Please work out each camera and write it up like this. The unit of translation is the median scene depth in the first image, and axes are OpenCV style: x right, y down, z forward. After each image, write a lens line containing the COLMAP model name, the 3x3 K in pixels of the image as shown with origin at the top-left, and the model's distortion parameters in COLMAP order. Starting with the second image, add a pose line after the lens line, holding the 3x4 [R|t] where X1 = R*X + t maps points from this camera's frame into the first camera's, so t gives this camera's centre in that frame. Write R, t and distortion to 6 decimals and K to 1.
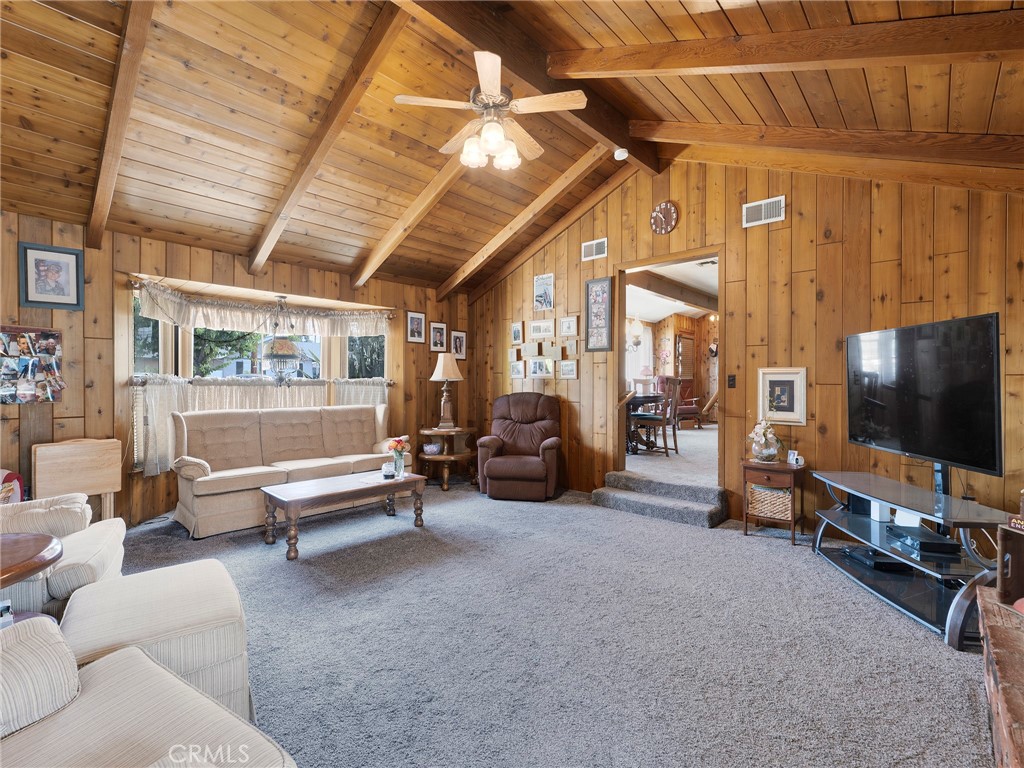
lens RADIAL K [[466.6, 0, 510.4], [0, 466.6, 382.1], [0, 0, 1]] dist [0.007095, -0.001979]
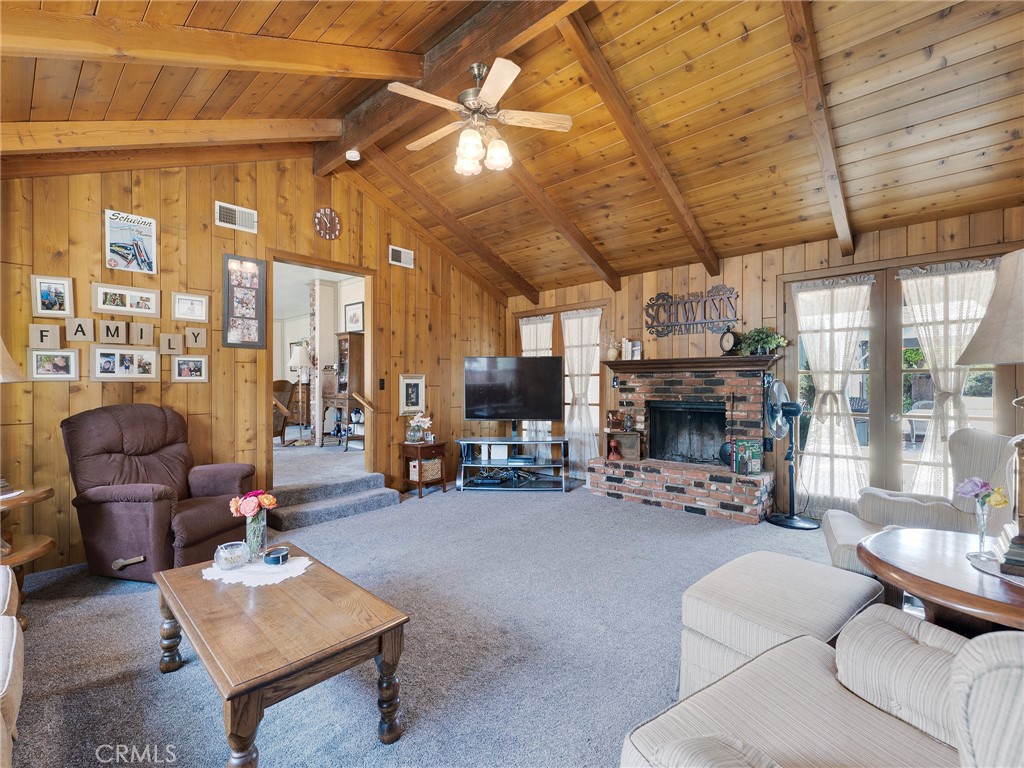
lens RADIAL K [[466.6, 0, 512.4], [0, 466.6, 383.1], [0, 0, 1]] dist [0.007095, -0.001979]
pose [[-0.017906, -0.000279, 0.999840, -0.715529], [0.005548, 0.999985, 0.000379, -0.002924], [-0.999824, 0.005554, -0.017904, 0.639437]]
